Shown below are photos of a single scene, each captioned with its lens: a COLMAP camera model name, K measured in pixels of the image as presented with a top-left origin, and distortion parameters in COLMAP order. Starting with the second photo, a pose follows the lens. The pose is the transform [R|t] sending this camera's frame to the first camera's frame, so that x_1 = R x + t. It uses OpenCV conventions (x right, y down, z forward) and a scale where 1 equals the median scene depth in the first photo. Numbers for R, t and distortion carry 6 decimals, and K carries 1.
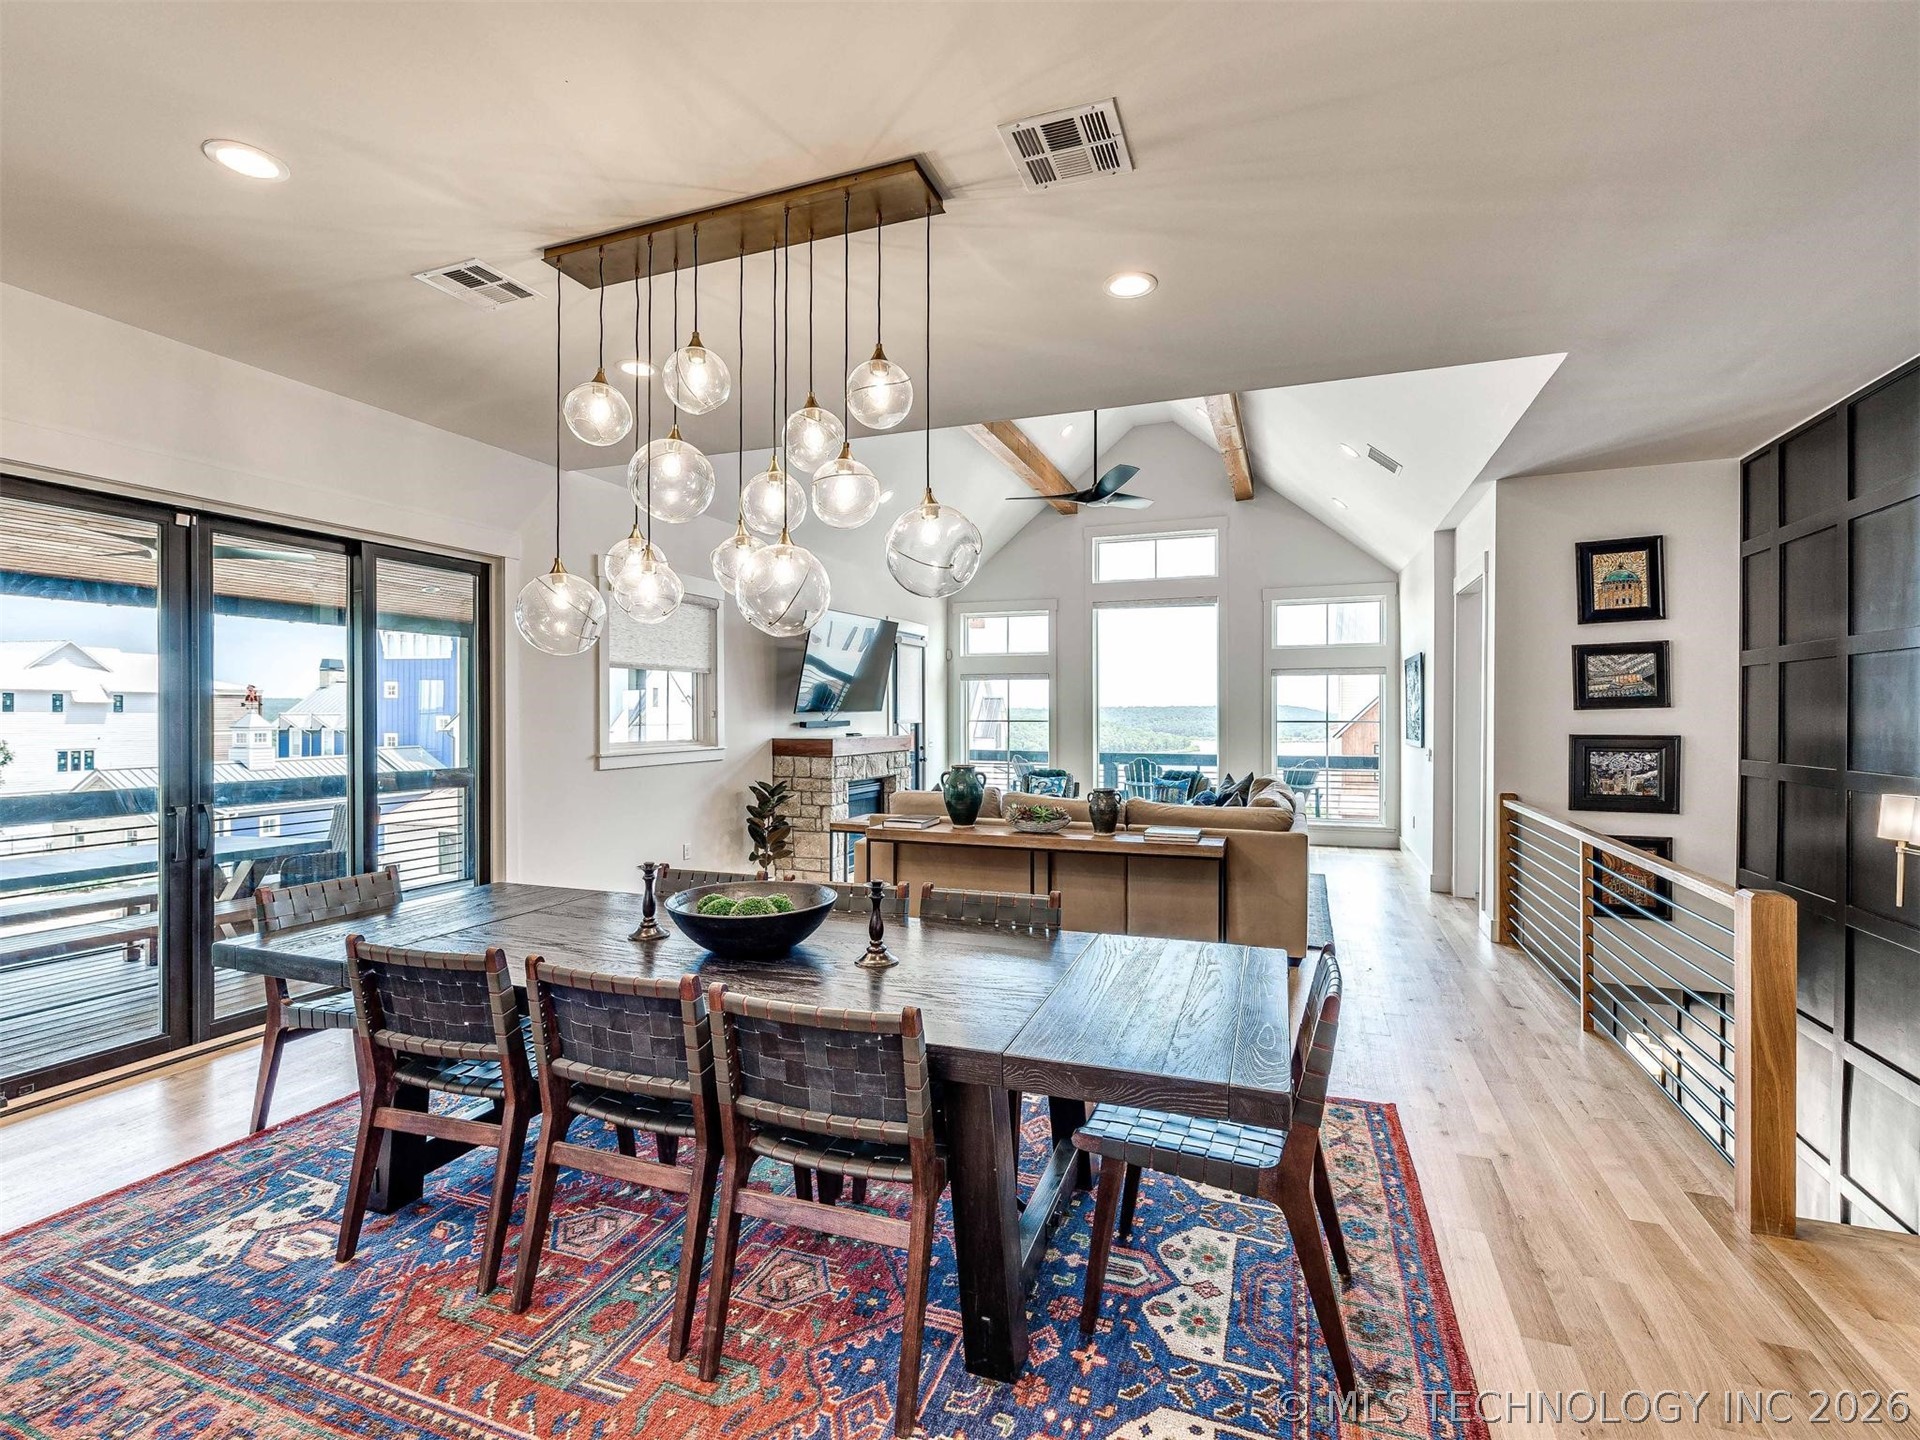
lens RADIAL K [[882.0, 0, 968.7], [0, 882.0, 713.0], [0, 0, 1]] dist [-0.009107, 0.002591]
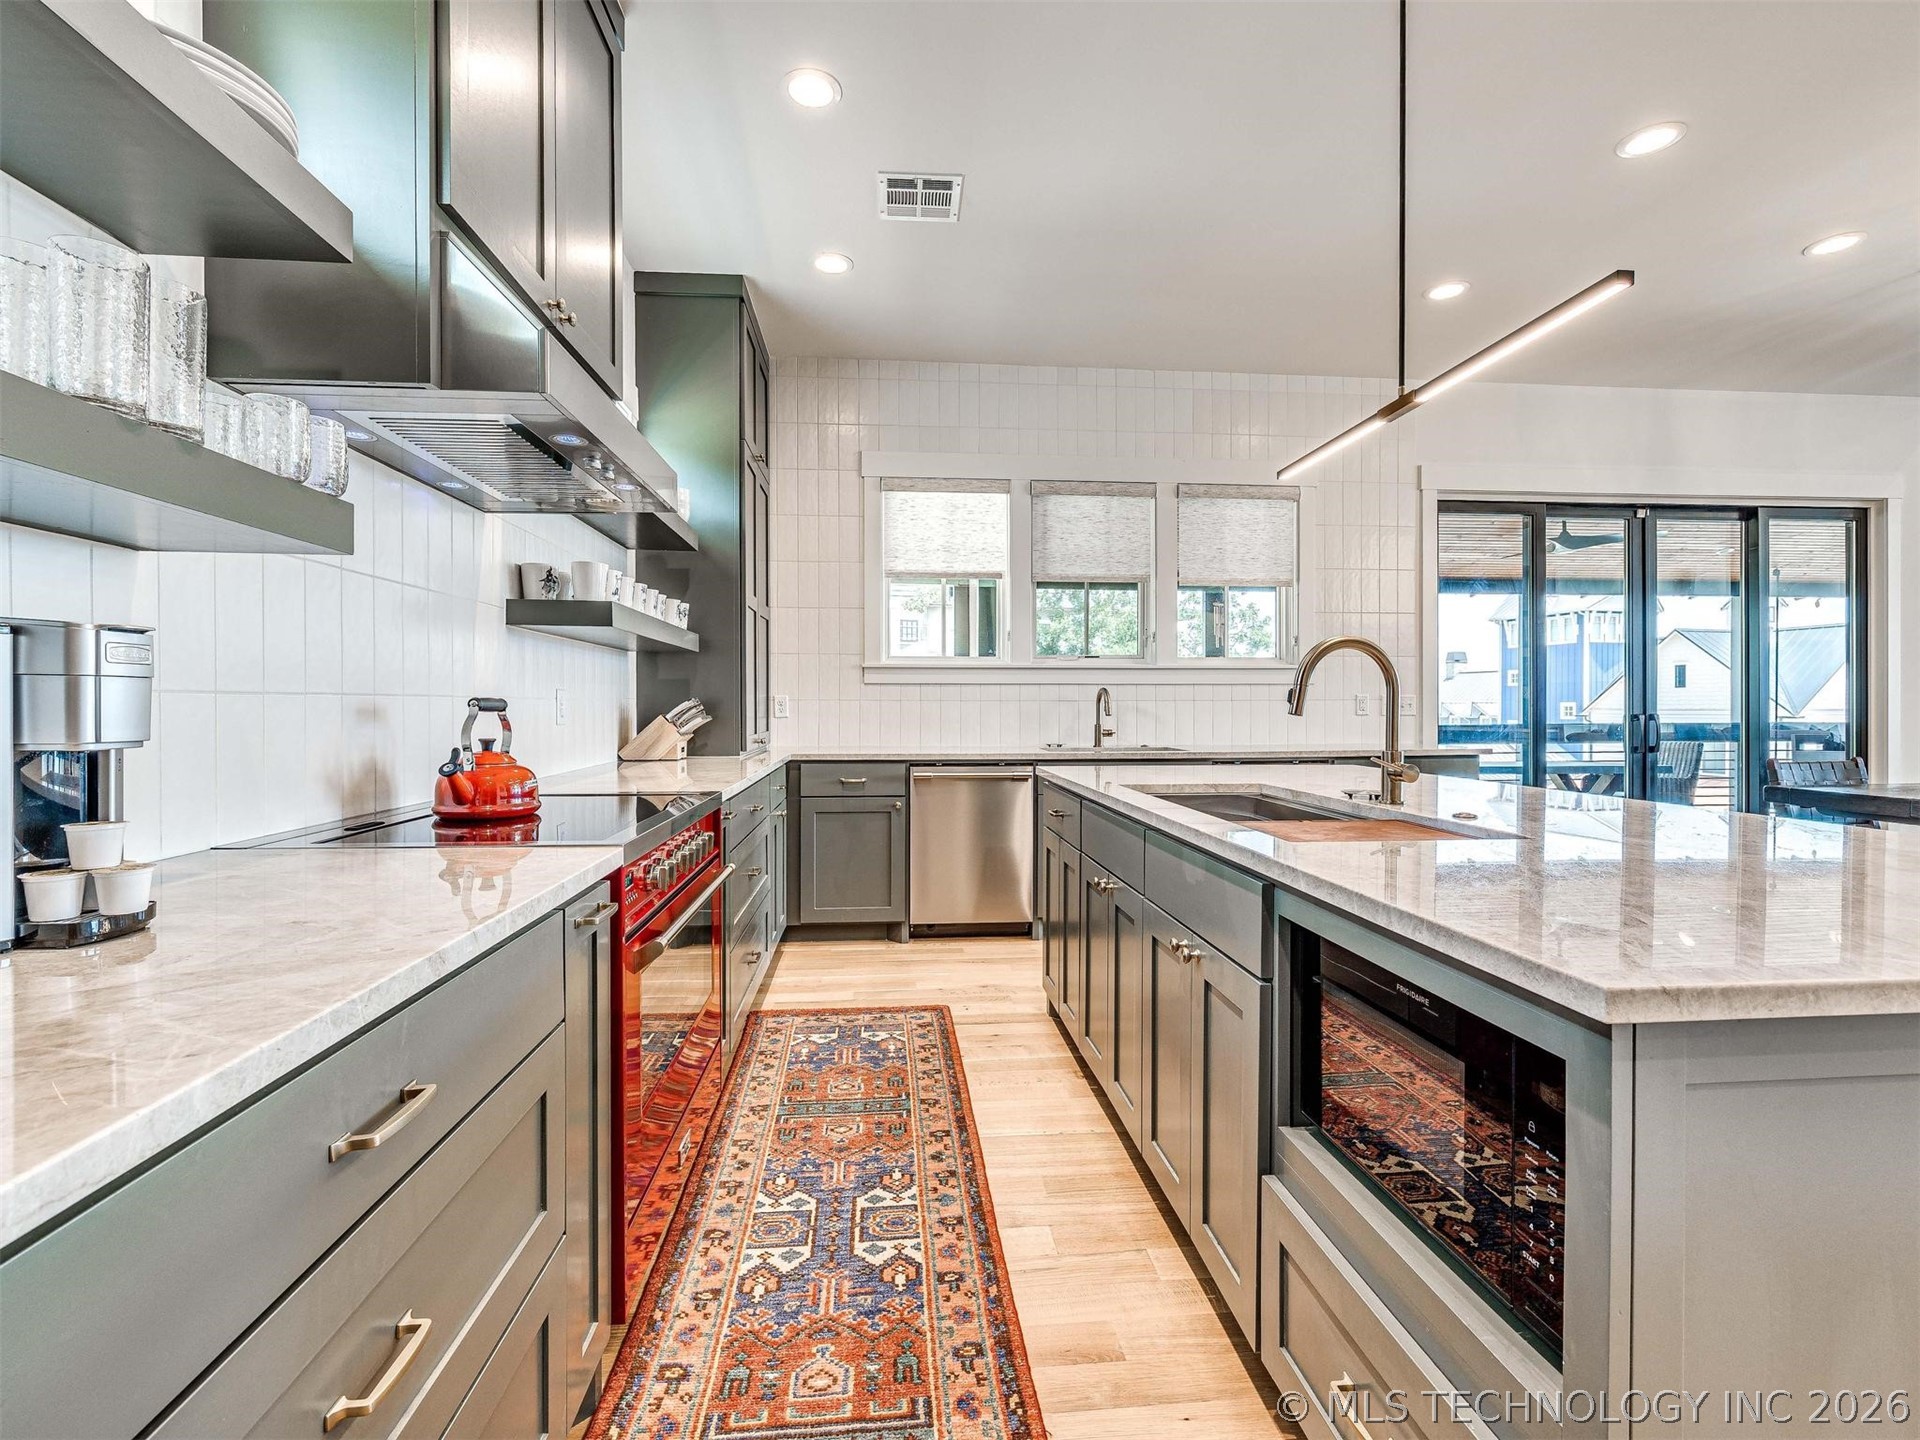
lens RADIAL K [[882.0, 0, 943.9], [0, 882.0, 717.4], [0, 0, 1]] dist [-0.009107, 0.002591]
pose [[0.428253, 0.006533, -0.903635, -0.055006], [0.007356, 0.999916, 0.010715, 0.060970], [0.903629, -0.011236, 0.428169, -0.441096]]
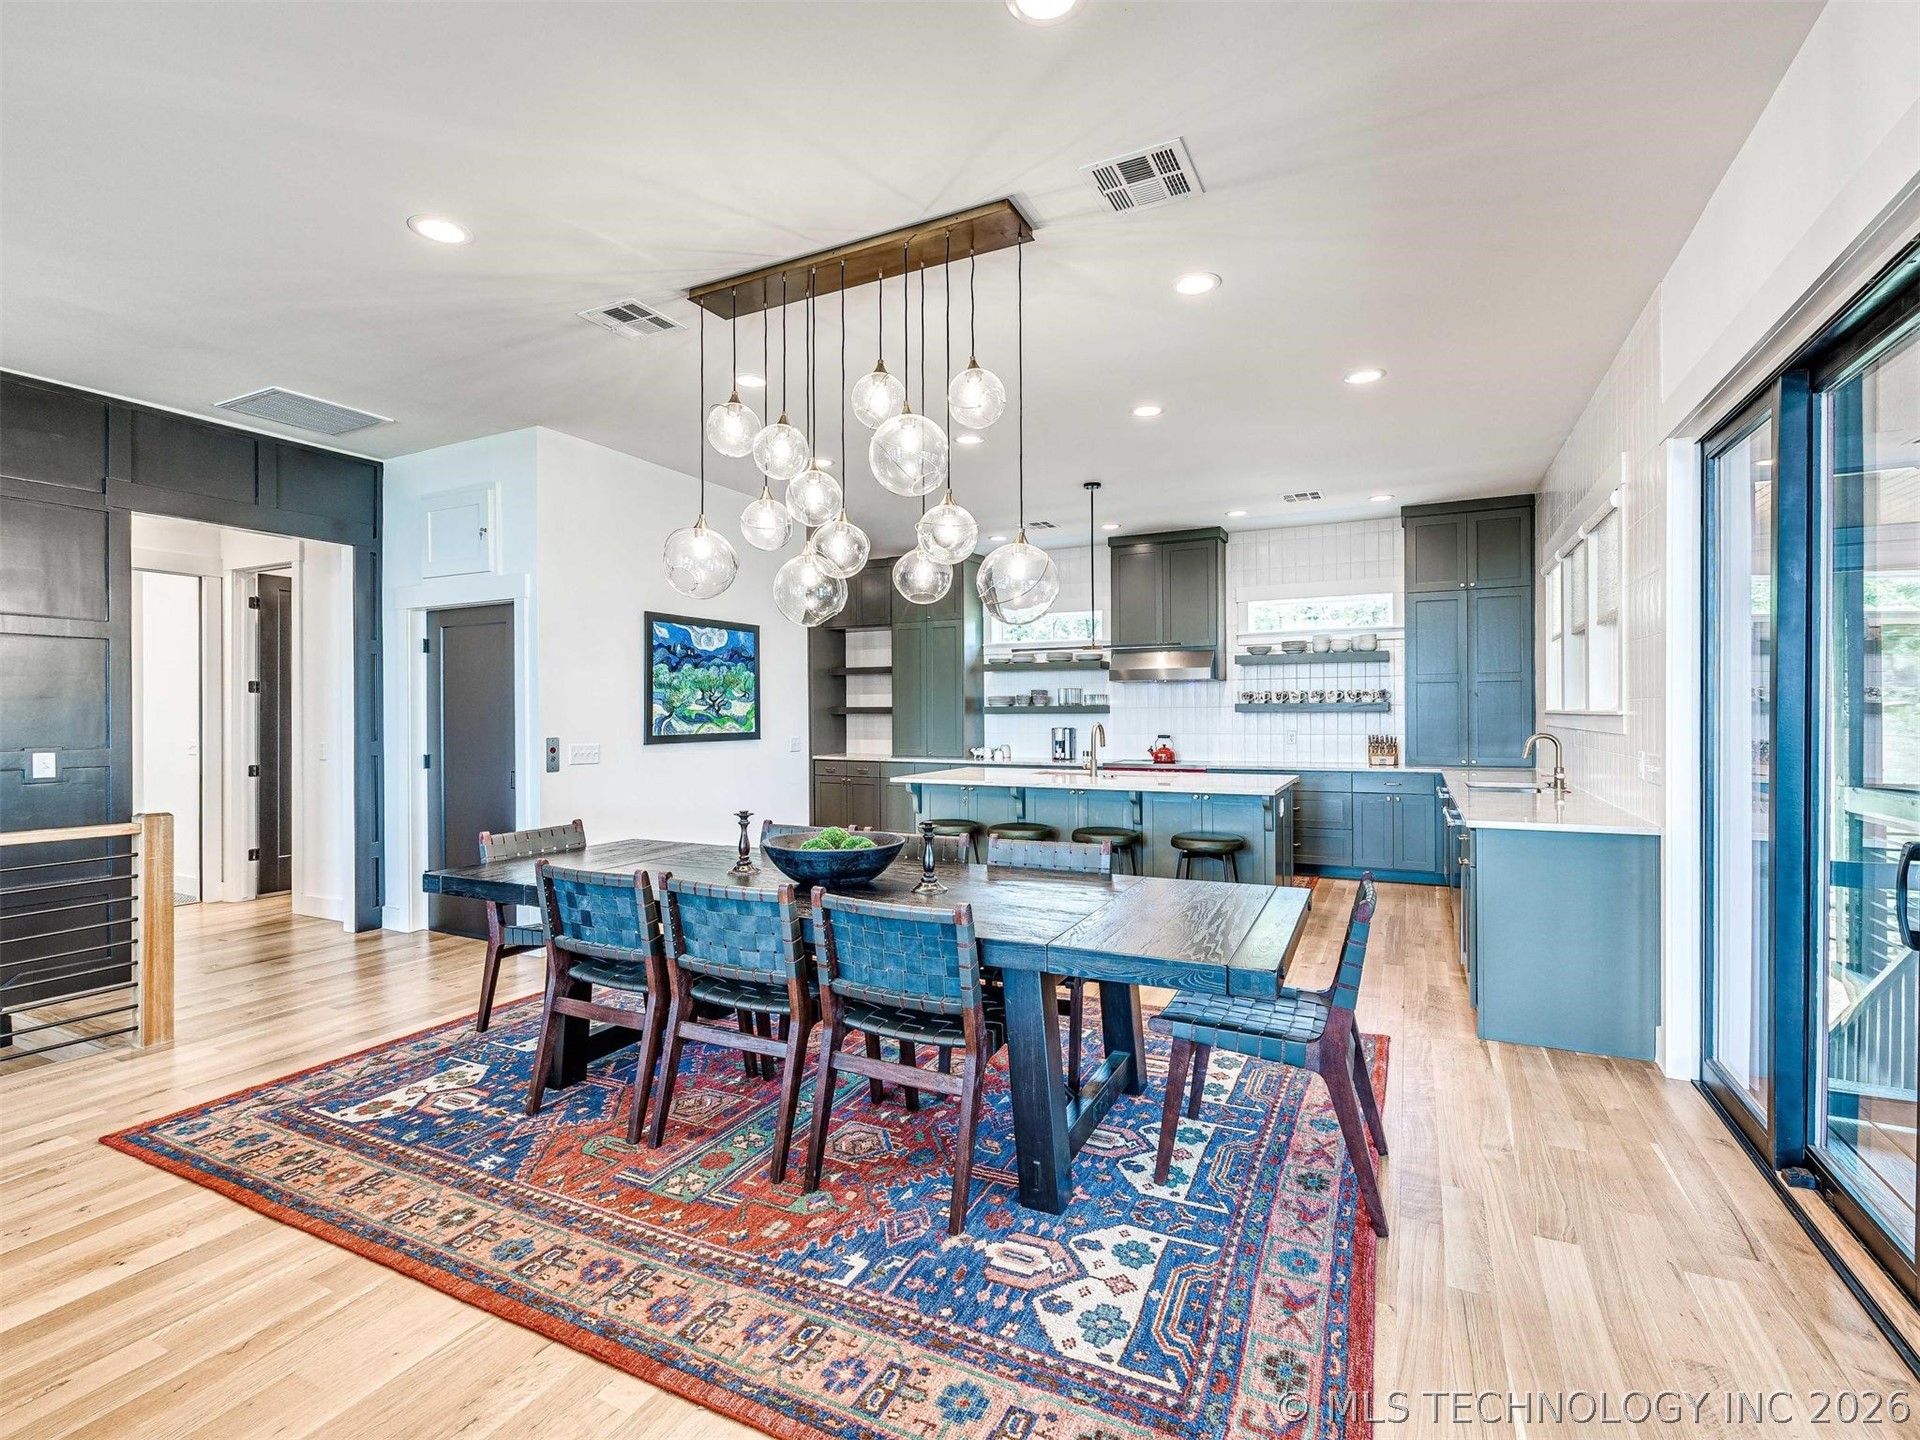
lens RADIAL K [[882.0, 0, 957.8], [0, 882.0, 708.9], [0, 0, 1]] dist [-0.009107, 0.002591]
pose [[-0.994055, 0.003603, 0.108818, -0.265906], [0.002598, 0.999953, -0.009378, 0.022994], [-0.108846, -0.009040, -0.994017, 1.071639]]
